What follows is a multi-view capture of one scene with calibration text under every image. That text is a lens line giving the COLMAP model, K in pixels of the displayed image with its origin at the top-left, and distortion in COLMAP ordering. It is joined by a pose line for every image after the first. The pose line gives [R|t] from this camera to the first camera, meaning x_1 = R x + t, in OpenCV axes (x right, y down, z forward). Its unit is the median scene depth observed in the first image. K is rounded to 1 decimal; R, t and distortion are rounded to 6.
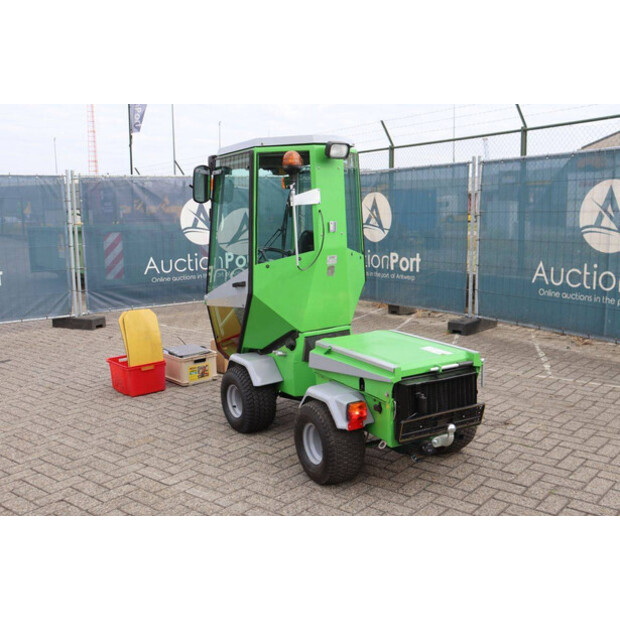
lens RADIAL K [[646.7, 0, 310.0], [0, 646.7, 310.0], [0, 0, 1]] dist [-0.069287, 0.021195]
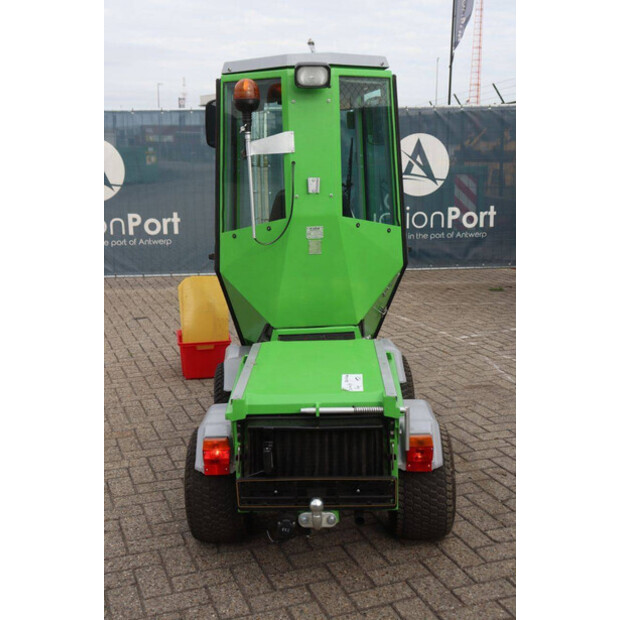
lens RADIAL K [[796.8, 0, 310.0], [0, 796.8, 310.0], [0, 0, 1]] dist [0.024416, 0.008350]
pose [[0.880928, 0.111099, -0.460025, 0.460526], [-0.088780, 0.993592, 0.069948, -0.055964], [0.464848, -0.020778, 0.885146, 0.231308]]
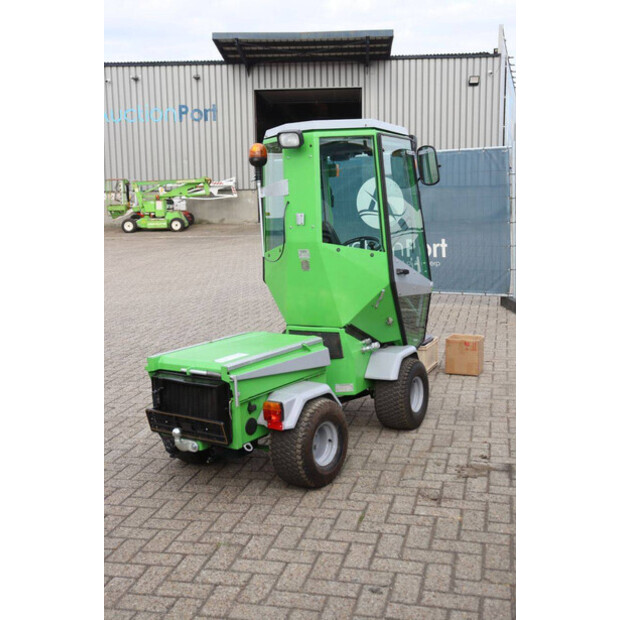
lens RADIAL K [[758.4, 0, 320.2], [0, 758.4, 311.4], [0, 0, 1]] dist [-0.005273, 0.024000]
pose [[0.498478, 0.158721, -0.852249, 1.047537], [-0.129783, 0.985680, 0.107661, -0.122523], [0.857133, 0.056940, 0.511939, 0.478526]]
